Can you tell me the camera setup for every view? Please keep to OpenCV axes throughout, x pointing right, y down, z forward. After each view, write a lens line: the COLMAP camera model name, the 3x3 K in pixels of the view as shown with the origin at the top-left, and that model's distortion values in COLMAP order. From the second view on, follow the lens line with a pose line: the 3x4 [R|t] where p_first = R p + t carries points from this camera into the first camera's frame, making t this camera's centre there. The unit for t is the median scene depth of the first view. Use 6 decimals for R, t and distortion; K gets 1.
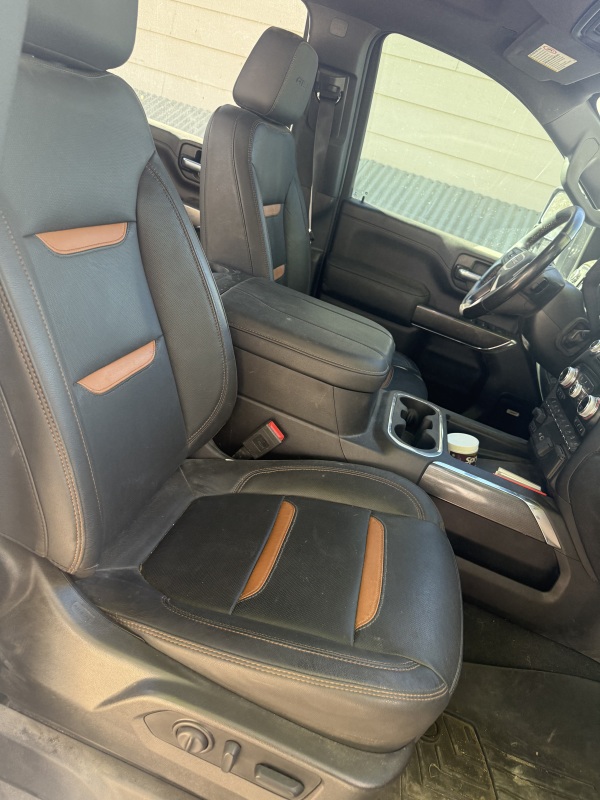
lens RADIAL K [[567.6, 0, 304.0], [0, 567.6, 400.2], [0, 0, 1]] dist [-0.011711, 0.003741]
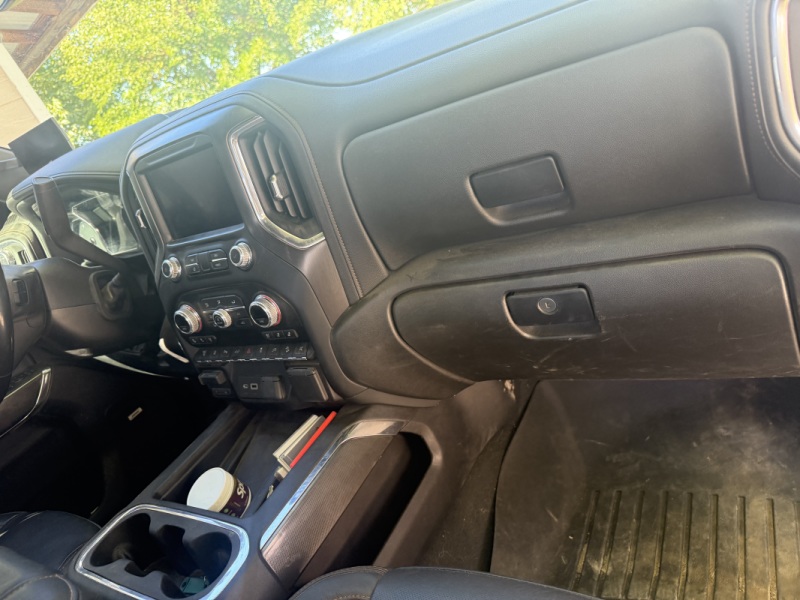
lens RADIAL K [[567.6, 0, 394.7], [0, 567.6, 299.2], [0, 0, 1]] dist [-0.011711, 0.003741]
pose [[0.145264, -0.733274, 0.664235, 0.035181], [0.771182, 0.504496, 0.388280, -0.137851], [-0.619819, 0.455843, 0.638773, 0.357675]]
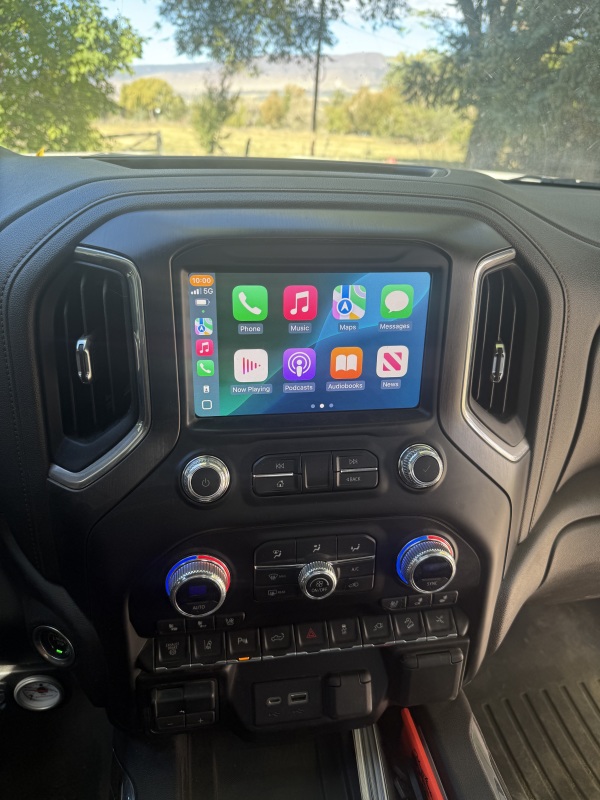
lens RADIAL K [[567.6, 0, 298.7], [0, 567.6, 396.3], [0, 0, 1]] dist [-0.011711, 0.003741]
pose [[-0.345073, -0.667361, 0.659966, 0.302229], [0.258207, 0.608525, 0.750351, -0.367176], [-0.902360, 0.429334, -0.037668, 0.933459]]
